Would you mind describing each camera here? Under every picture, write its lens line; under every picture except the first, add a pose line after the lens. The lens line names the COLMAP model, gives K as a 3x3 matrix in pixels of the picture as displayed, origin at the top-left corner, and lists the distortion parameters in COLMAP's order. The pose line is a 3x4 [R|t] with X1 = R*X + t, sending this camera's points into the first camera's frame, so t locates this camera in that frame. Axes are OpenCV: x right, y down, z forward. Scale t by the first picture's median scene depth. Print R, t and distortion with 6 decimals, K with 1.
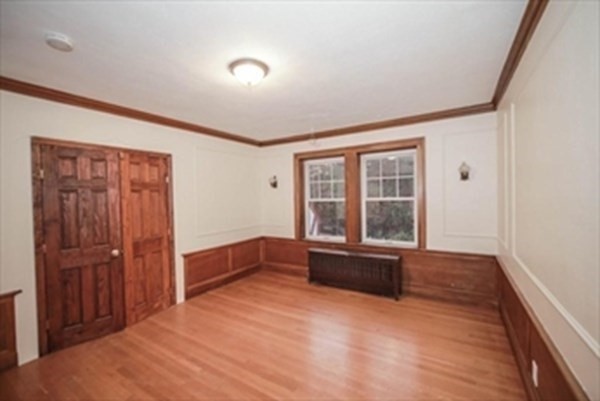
lens RADIAL K [[256.1, 0, 301.2], [0, 256.1, 214.9], [0, 0, 1]] dist [-0.000758, -0.000035]
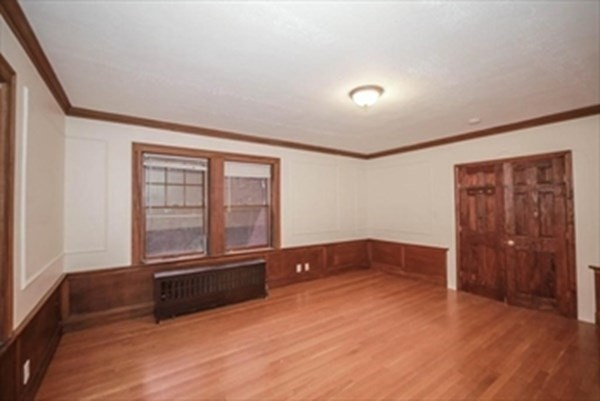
lens RADIAL K [[257.8, 0, 303.0], [0, 257.8, 199.5], [0, 0, 1]] dist [0.000163, -0.000061]
pose [[0.402071, 0.040430, 0.914715, -0.501145], [0.059472, 0.995762, -0.070154, -0.004760], [-0.913675, 0.082607, 0.397962, 0.321093]]
